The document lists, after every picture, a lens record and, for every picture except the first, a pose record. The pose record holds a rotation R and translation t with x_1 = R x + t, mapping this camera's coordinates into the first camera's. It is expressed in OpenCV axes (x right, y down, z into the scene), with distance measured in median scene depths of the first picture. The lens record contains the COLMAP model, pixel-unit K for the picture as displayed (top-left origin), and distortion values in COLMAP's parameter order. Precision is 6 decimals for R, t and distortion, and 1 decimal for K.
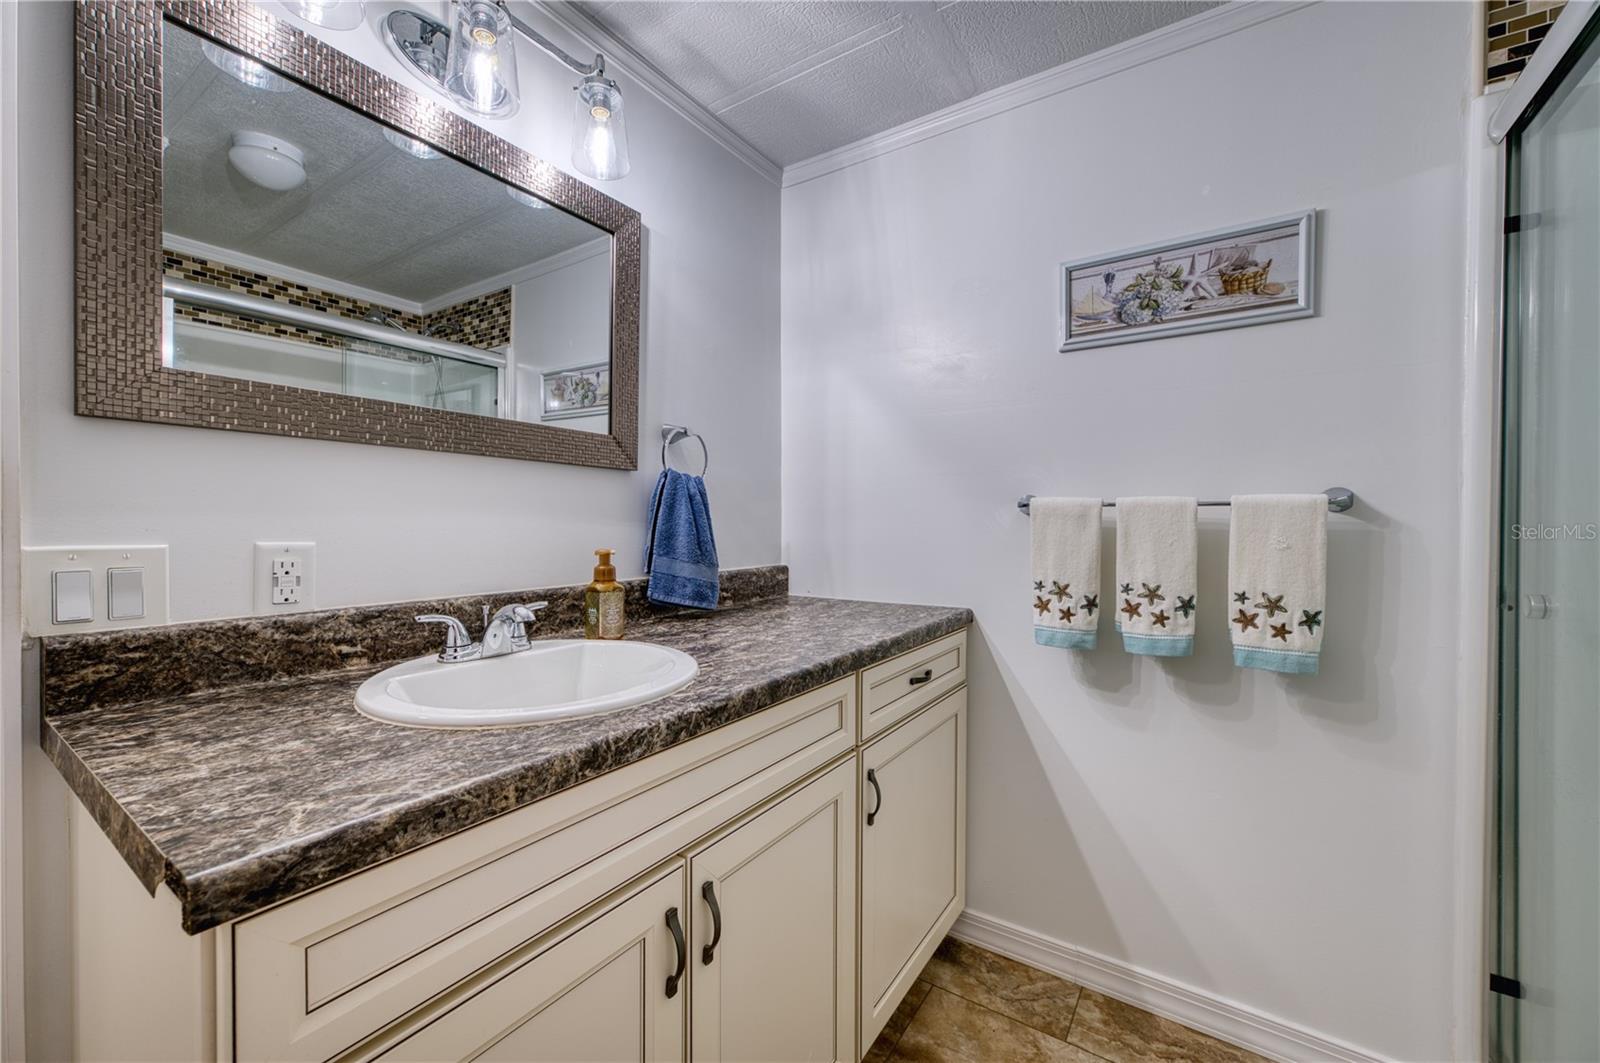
lens RADIAL K [[636.3, 0, 804.6], [0, 636.3, 530.3], [0, 0, 1]] dist [-0.010406, 0.004094]
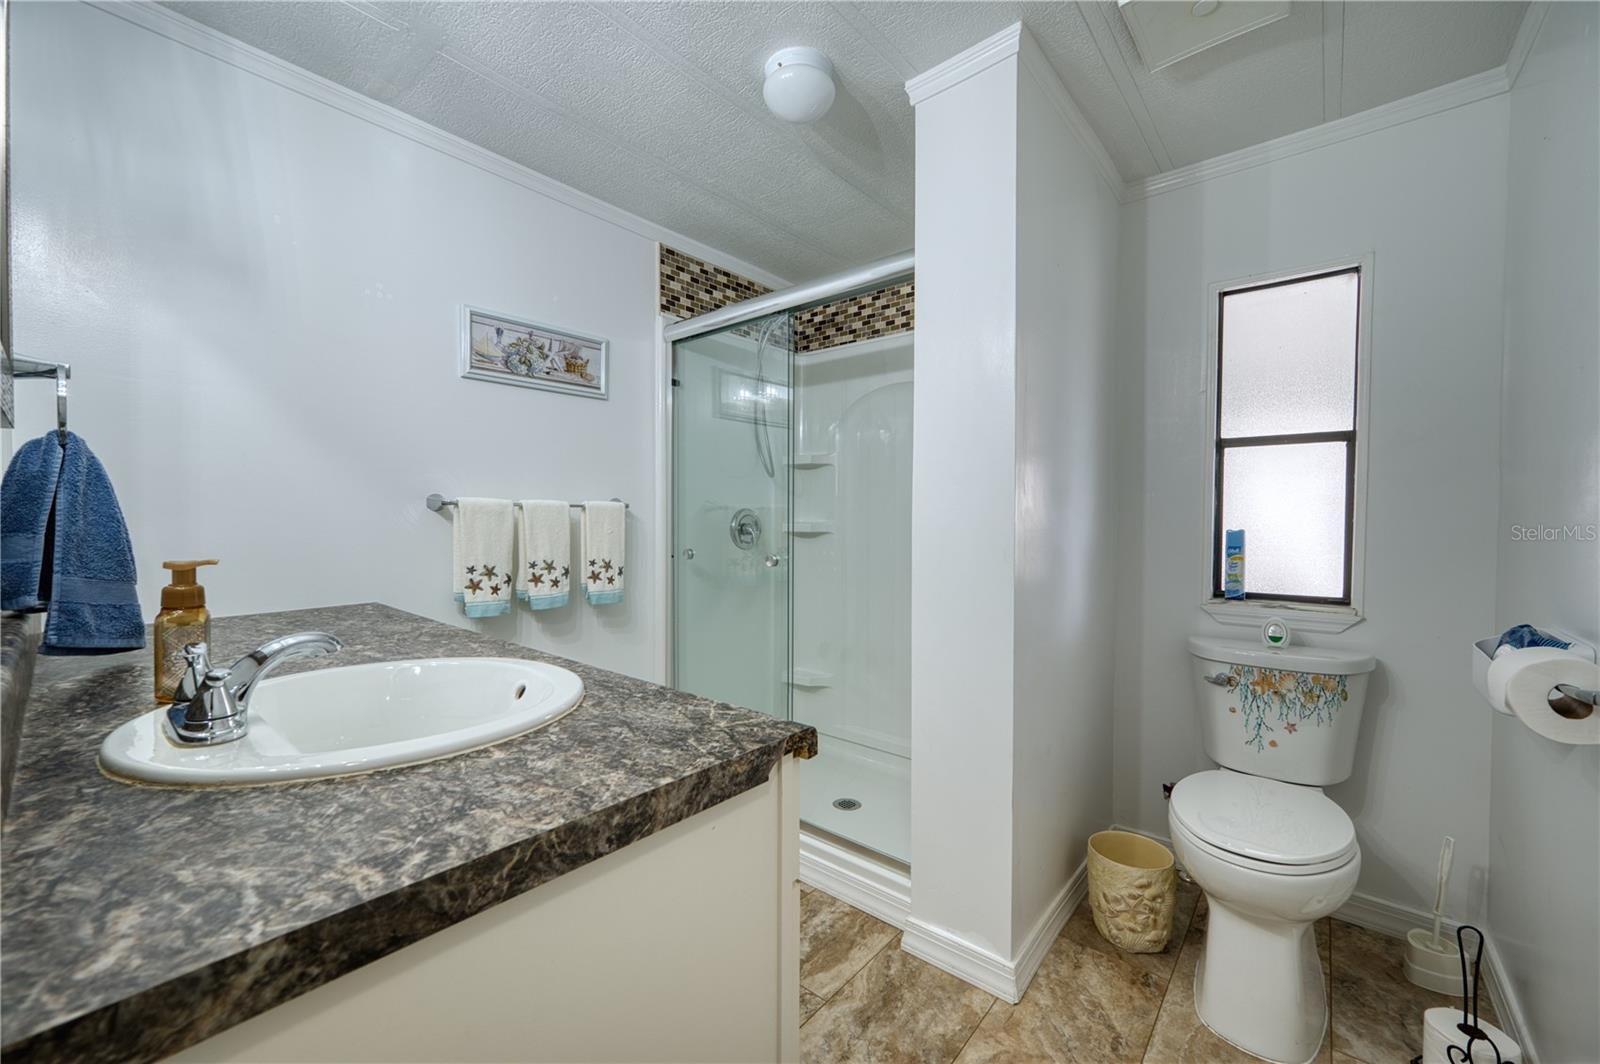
lens RADIAL K [[636.3, 0, 808.8], [0, 636.3, 528.7], [0, 0, 1]] dist [-0.010406, 0.004094]
pose [[0.096242, -0.019634, 0.995164, -0.937586], [0.009210, 0.999780, 0.018834, -0.010646], [-0.995315, 0.007353, 0.096402, 0.288240]]
